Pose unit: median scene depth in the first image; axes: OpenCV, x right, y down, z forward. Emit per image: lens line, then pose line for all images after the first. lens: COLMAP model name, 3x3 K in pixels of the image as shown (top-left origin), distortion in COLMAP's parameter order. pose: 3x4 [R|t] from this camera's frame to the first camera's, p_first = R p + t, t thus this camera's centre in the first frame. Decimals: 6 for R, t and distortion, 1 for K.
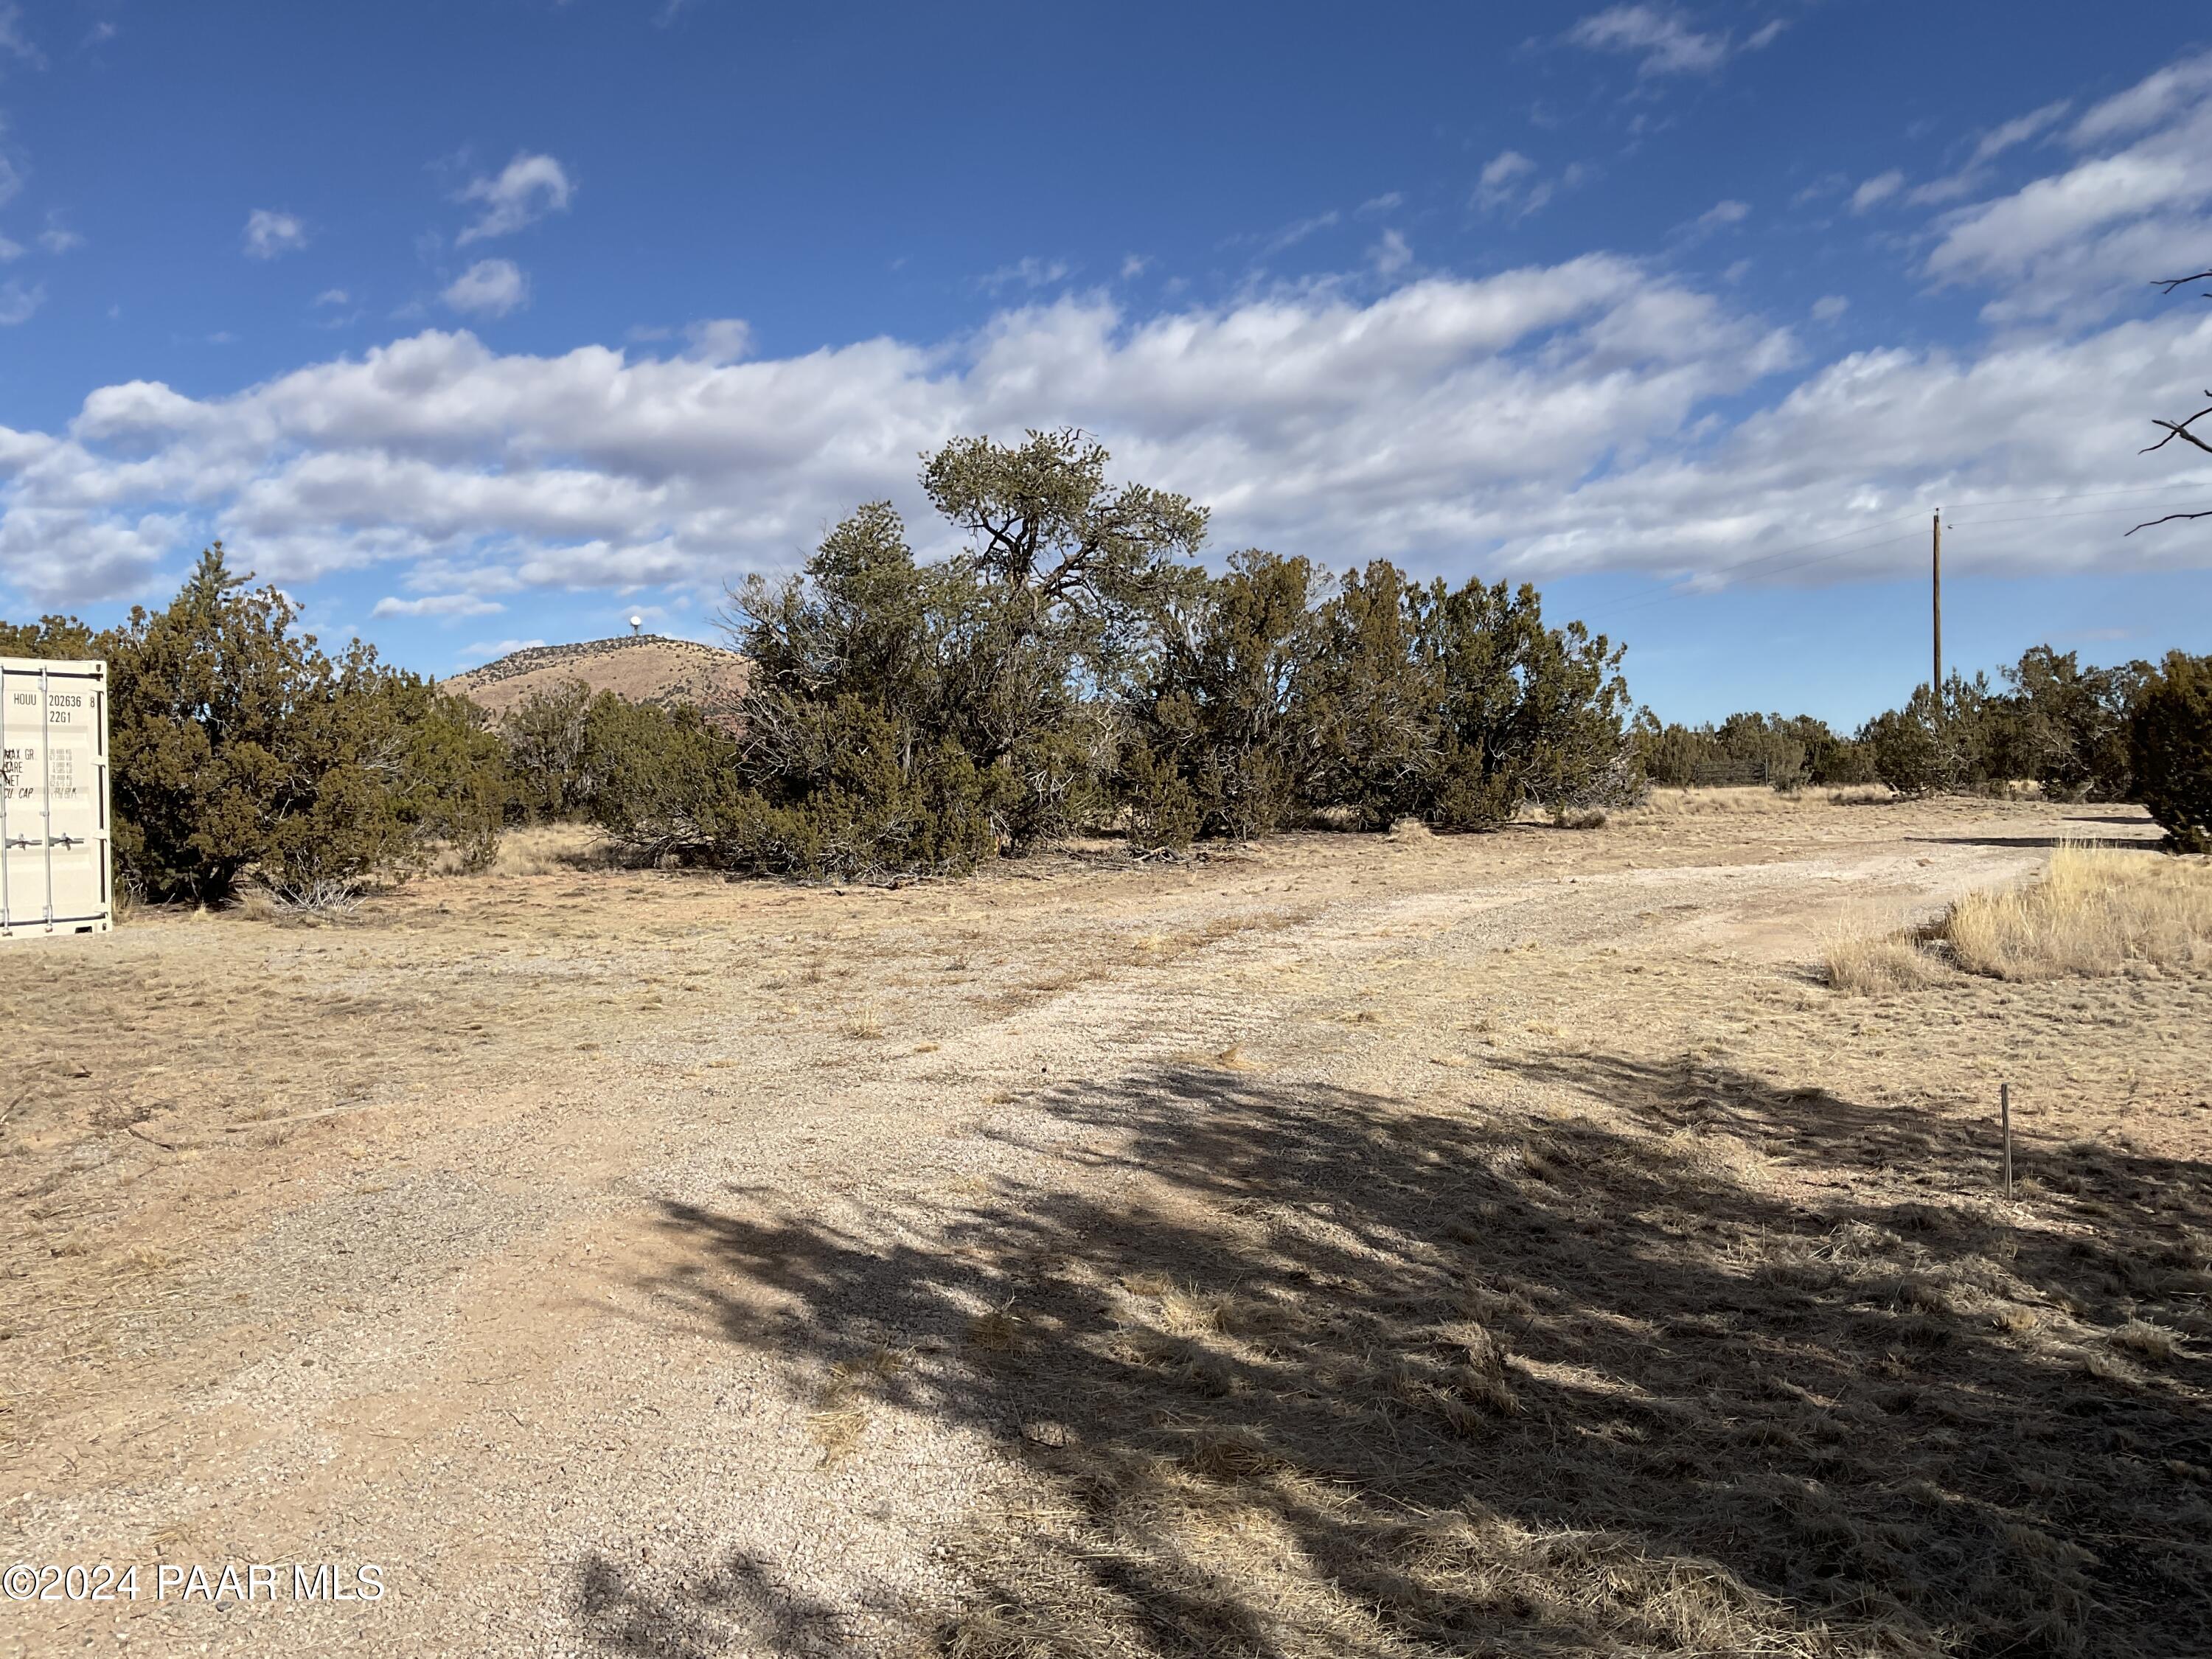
lens RADIAL K [[1829.1, 0, 1110.7], [0, 1829.1, 712.5], [0, 0, 1]] dist [0.077623, -0.162030]
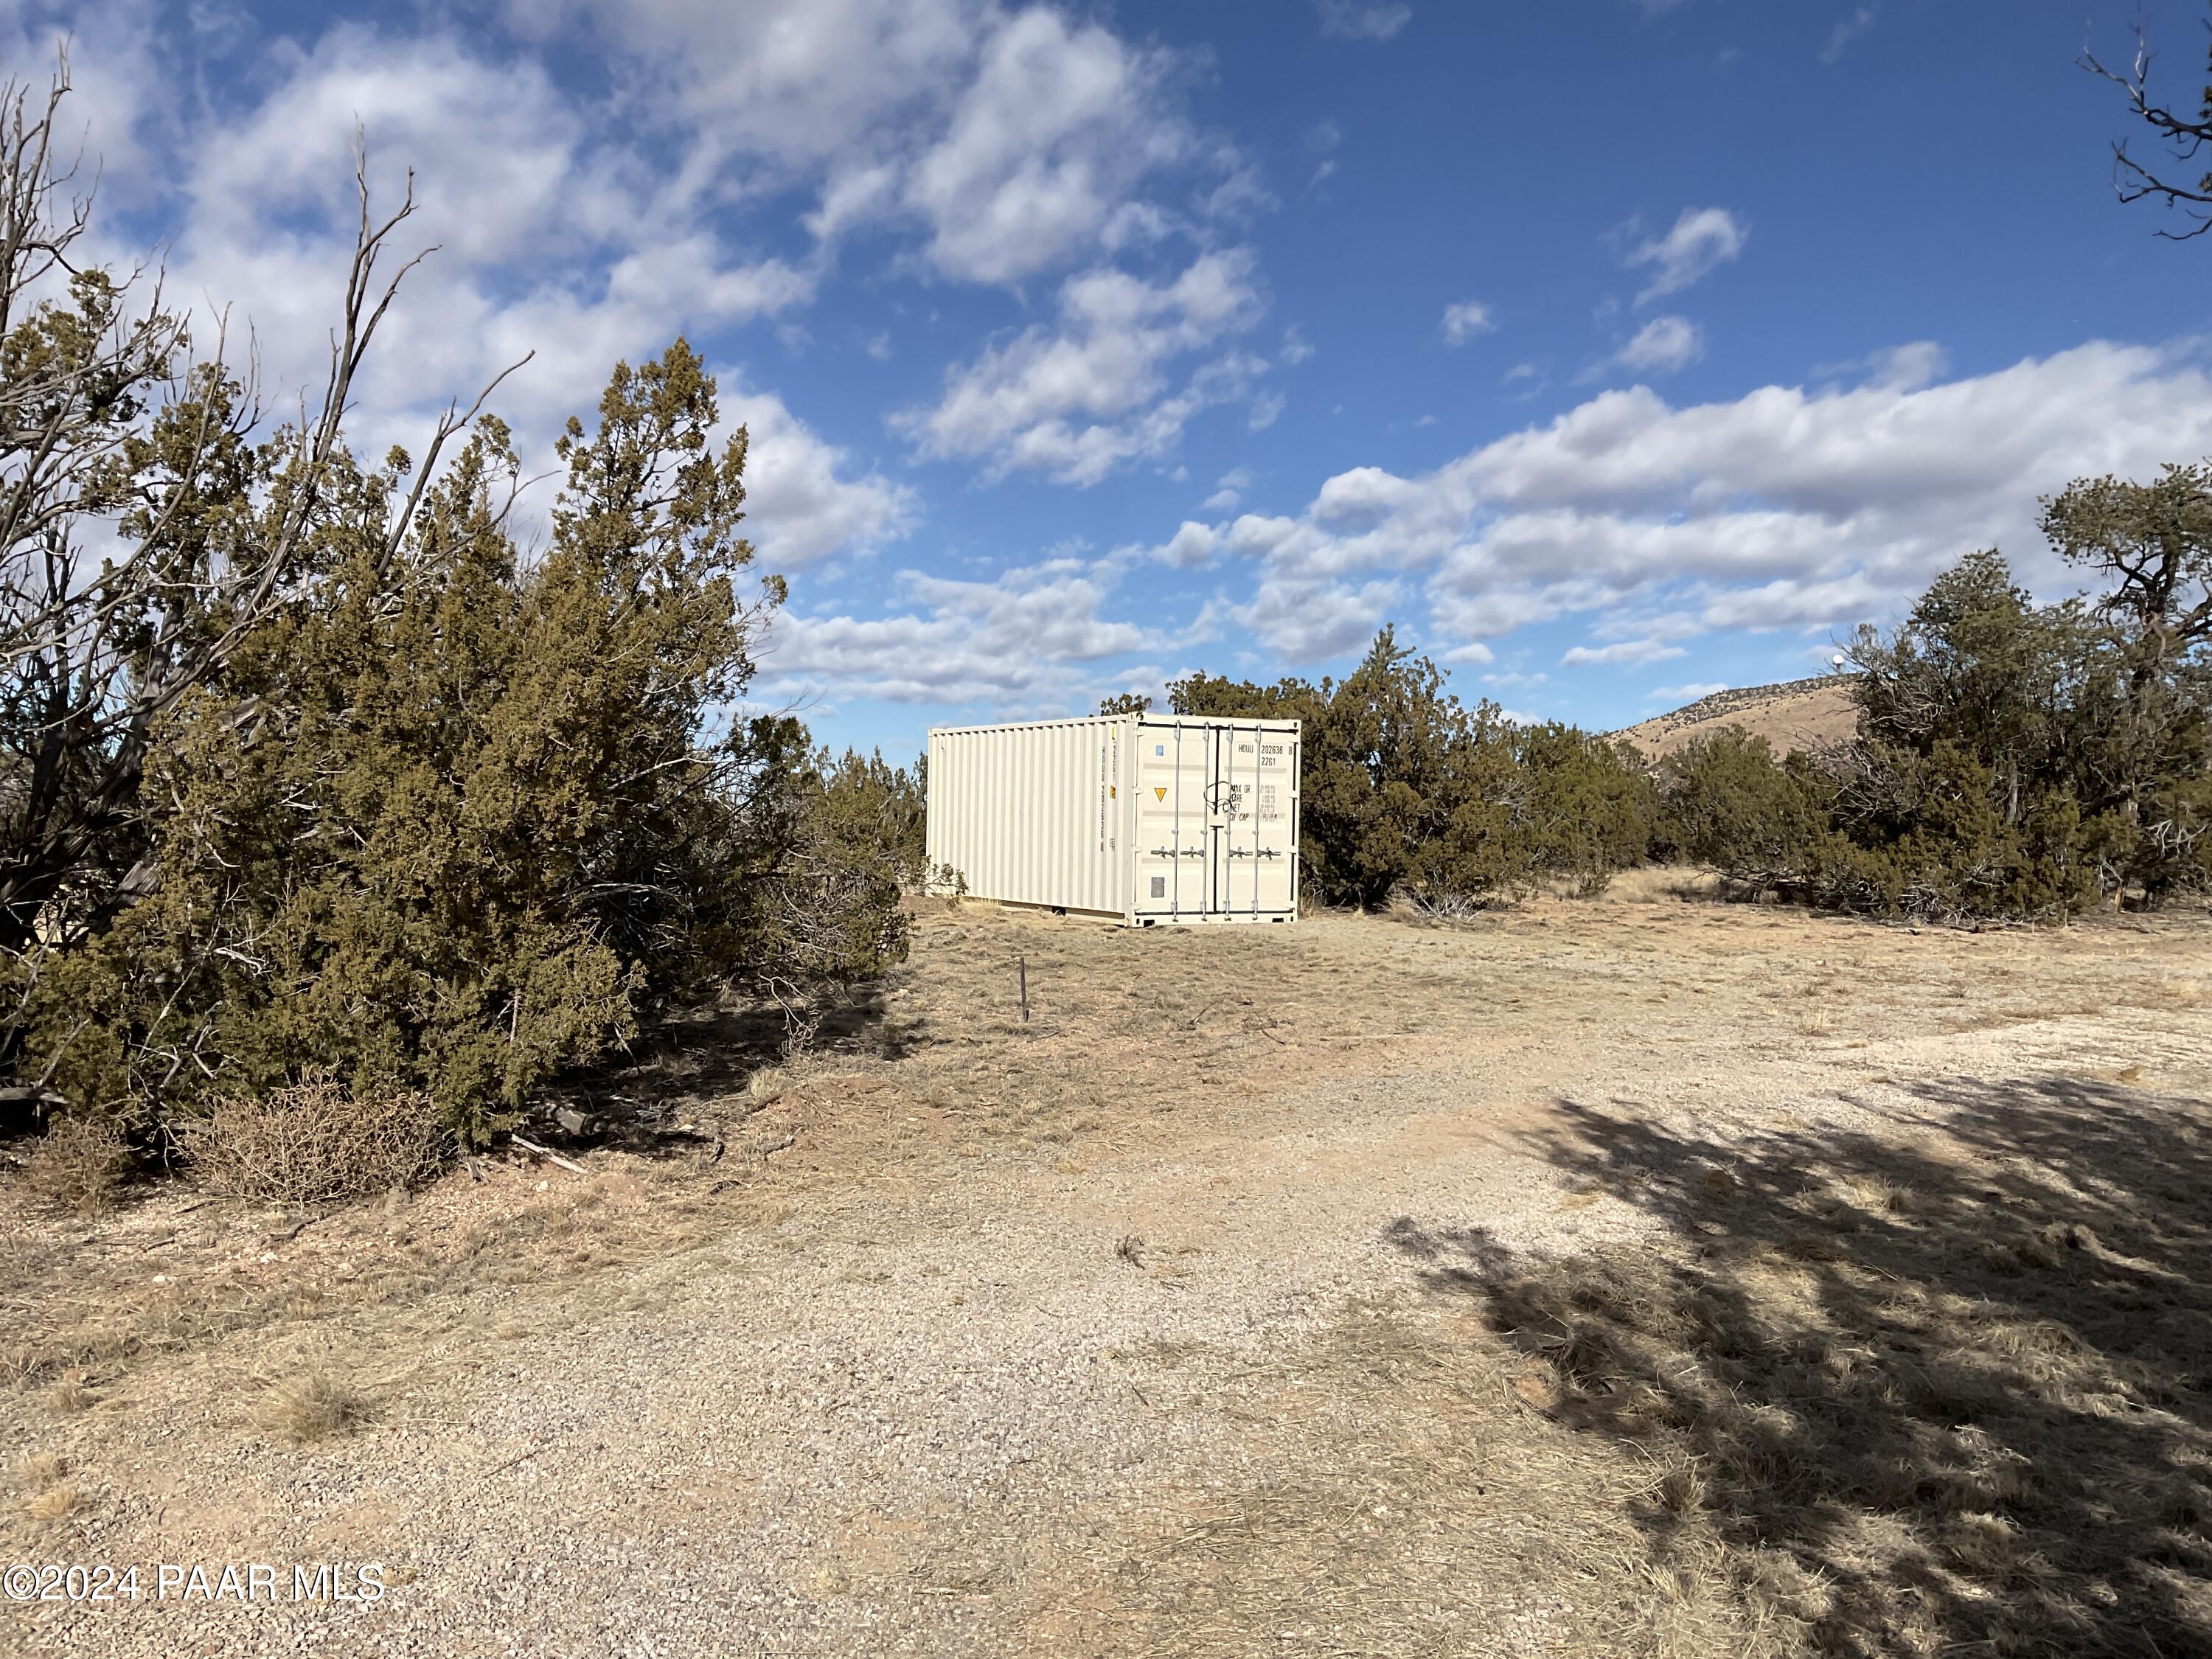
lens RADIAL K [[1829.1, 0, 1110.7], [0, 1829.1, 712.5], [0, 0, 1]] dist [0.077623, -0.162030]
pose [[0.810633, -0.012051, -0.585430, 0.082894], [-0.001268, 0.999750, -0.022336, -0.002174], [0.585553, 0.018849, 0.810415, -0.101152]]
